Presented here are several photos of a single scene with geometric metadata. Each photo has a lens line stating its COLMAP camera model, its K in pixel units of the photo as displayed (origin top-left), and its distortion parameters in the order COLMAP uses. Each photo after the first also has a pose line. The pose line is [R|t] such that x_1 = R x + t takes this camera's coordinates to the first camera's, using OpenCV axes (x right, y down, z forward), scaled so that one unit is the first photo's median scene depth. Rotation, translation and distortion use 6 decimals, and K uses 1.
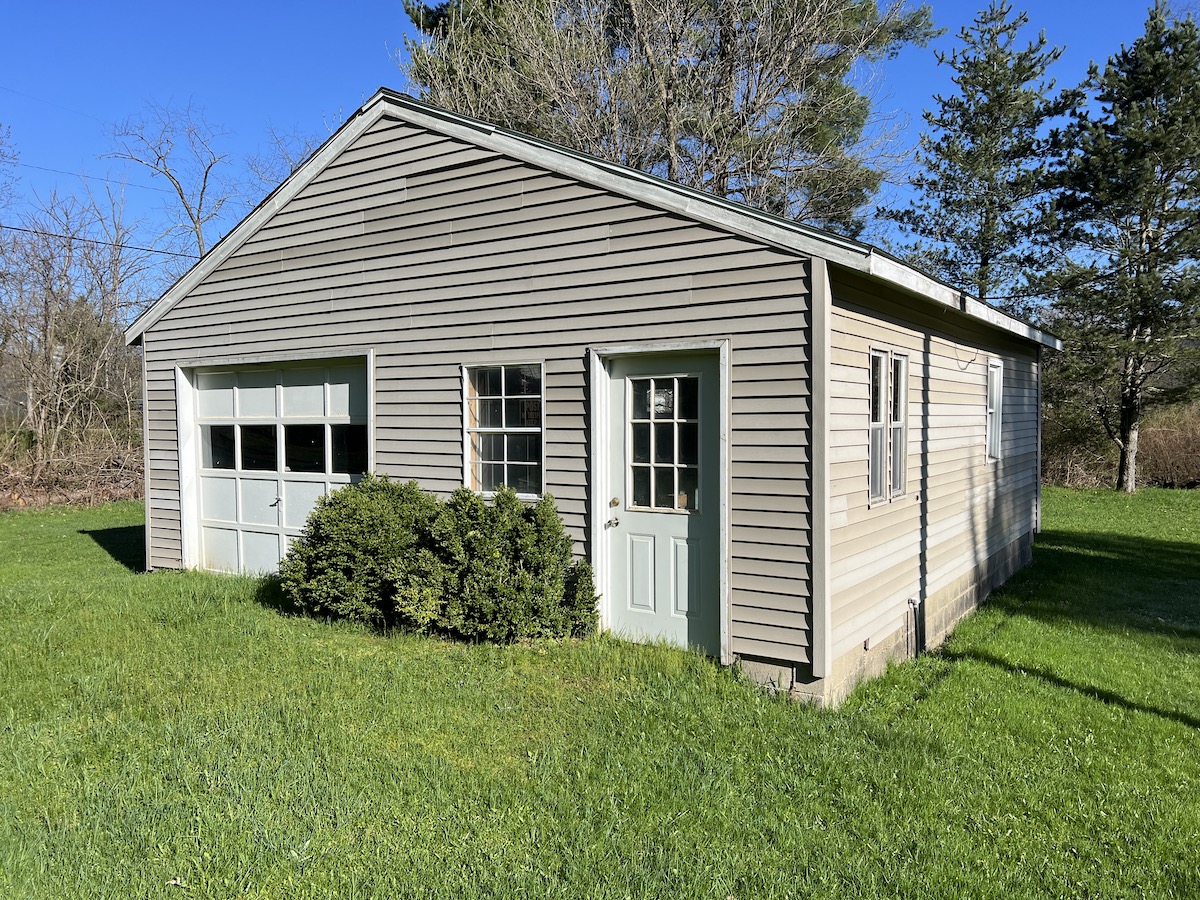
lens RADIAL K [[896.4, 0, 598.3], [0, 896.4, 455.8], [0, 0, 1]] dist [0.052246, -0.056523]
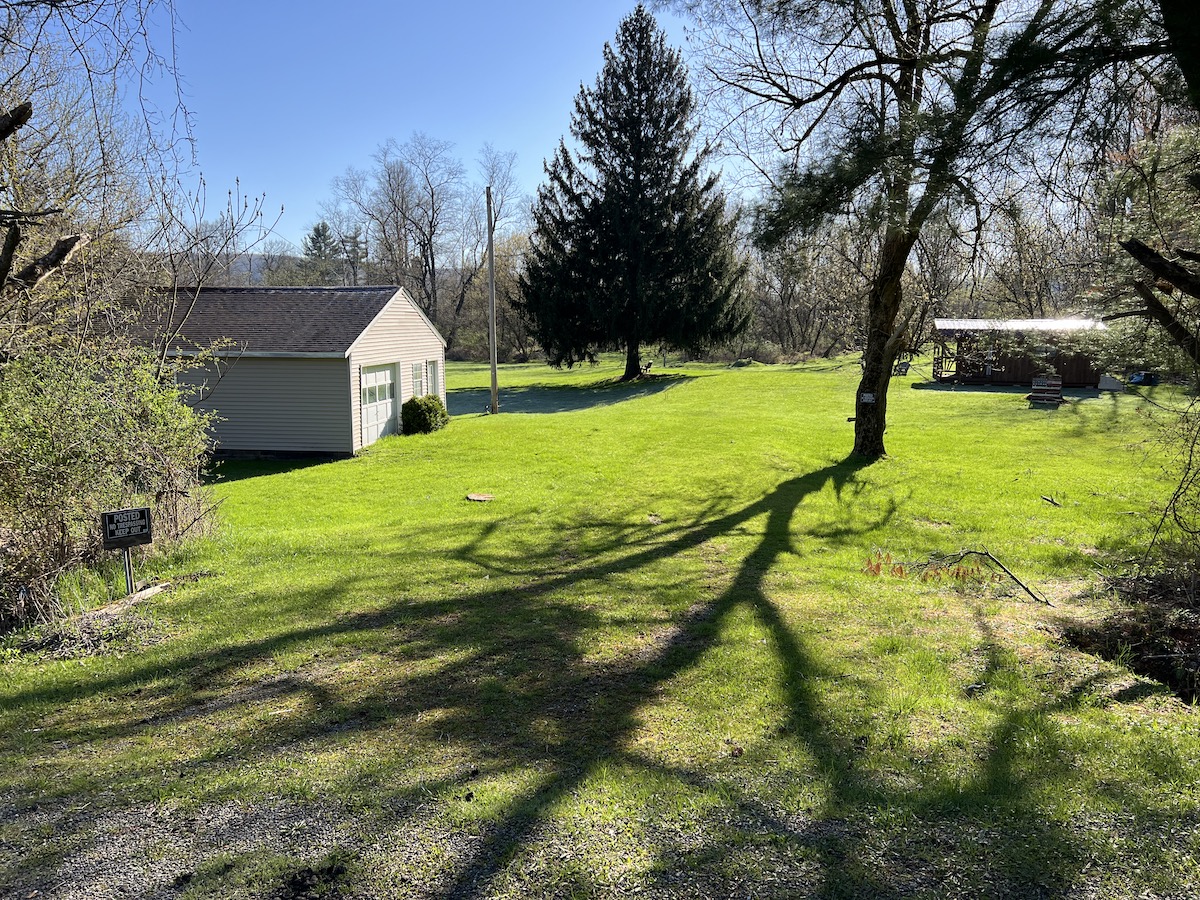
lens RADIAL K [[896.4, 0, 598.3], [0, 896.4, 455.8], [0, 0, 1]] dist [0.052246, -0.056523]
pose [[-0.451587, -0.127098, 0.883128, -3.448248], [0.044971, 0.985301, 0.164799, -0.272170], [-0.891093, 0.114136, -0.439234, 1.766593]]
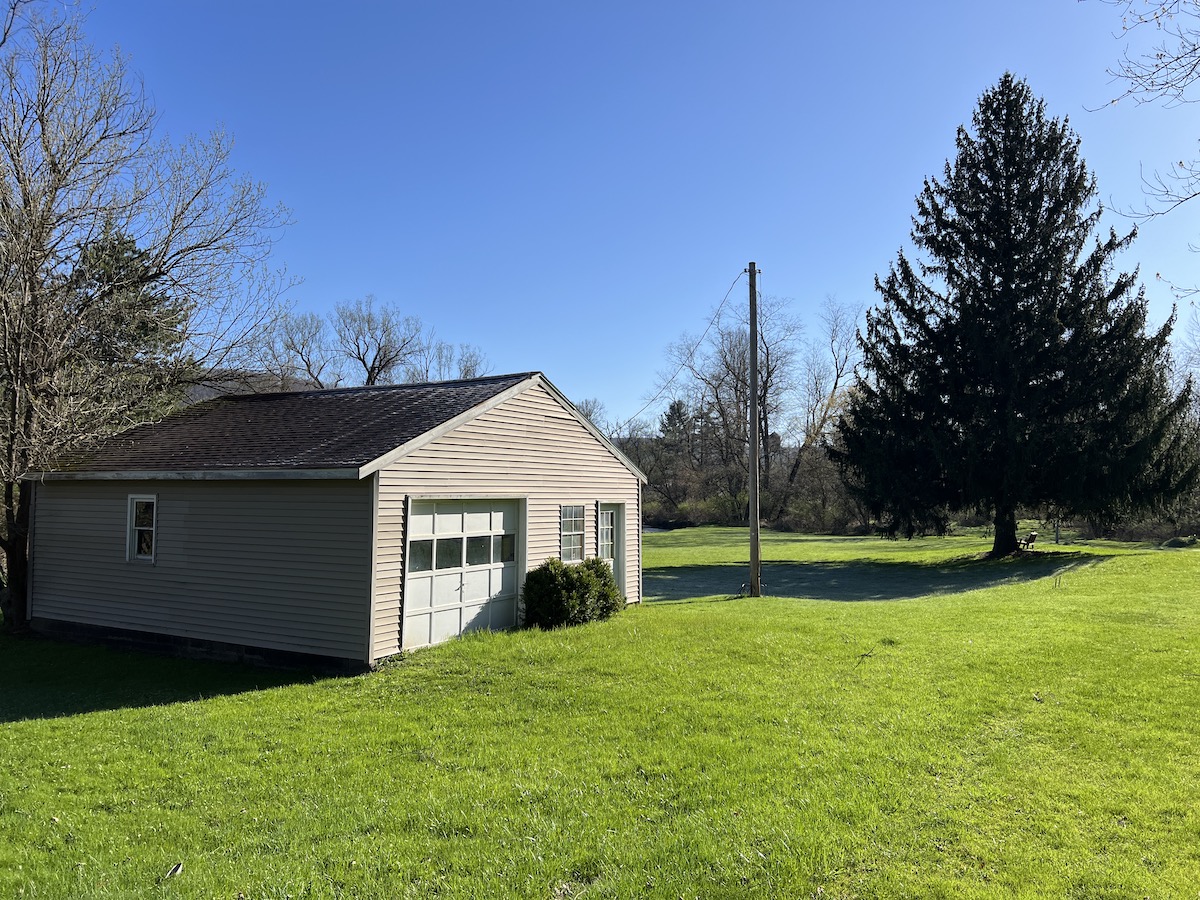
lens RADIAL K [[896.4, 0, 598.3], [0, 896.4, 455.8], [0, 0, 1]] dist [0.052246, -0.056523]
pose [[-0.070860, 0.052084, 0.996126, -2.095150], [0.041882, 0.997911, -0.049198, -0.096376], [-0.996607, 0.038234, -0.072893, 0.931984]]
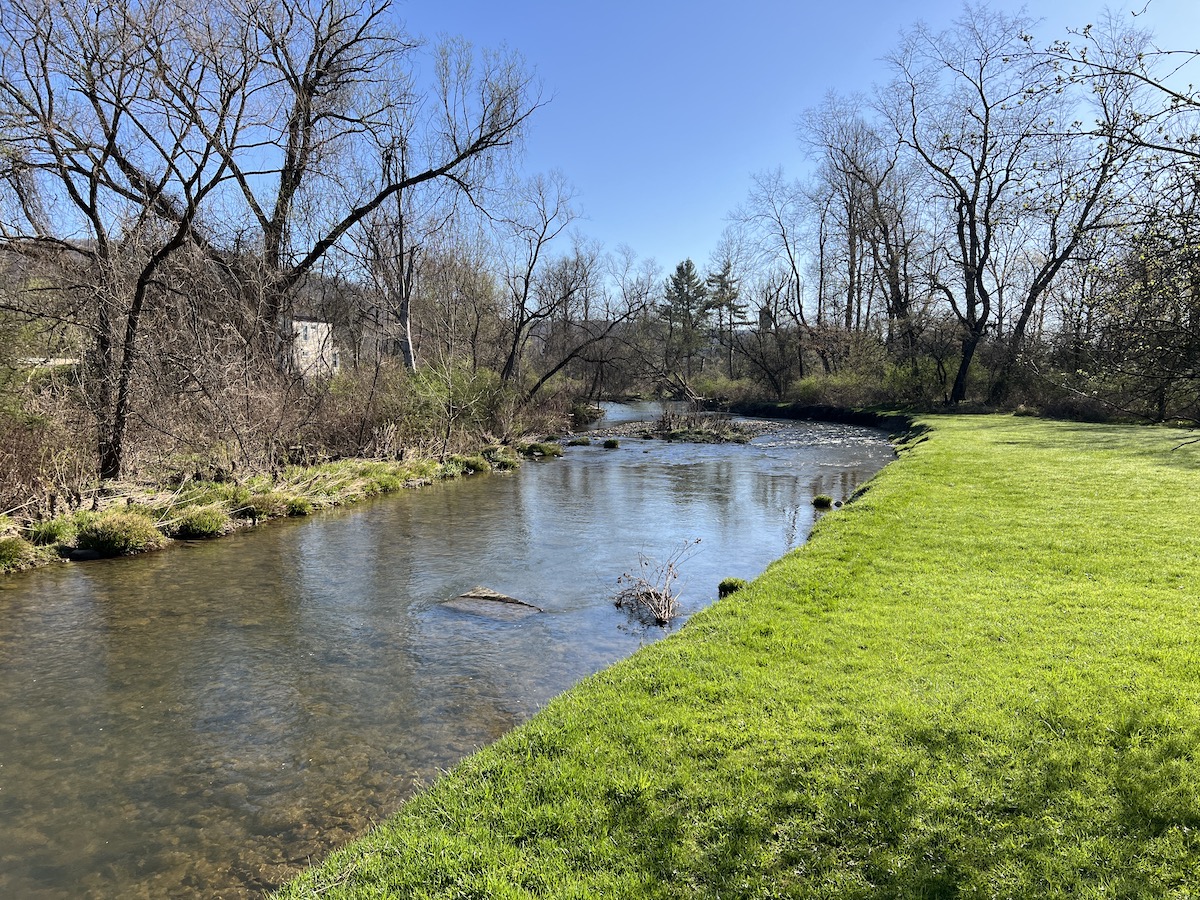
lens RADIAL K [[896.4, 0, 598.3], [0, 896.4, 455.8], [0, 0, 1]] dist [0.052246, -0.056523]
pose [[-0.123444, -0.074723, 0.989534, 2.500189], [0.044547, 0.995739, 0.080749, -0.020548], [-0.991351, 0.054049, -0.119589, 1.740057]]
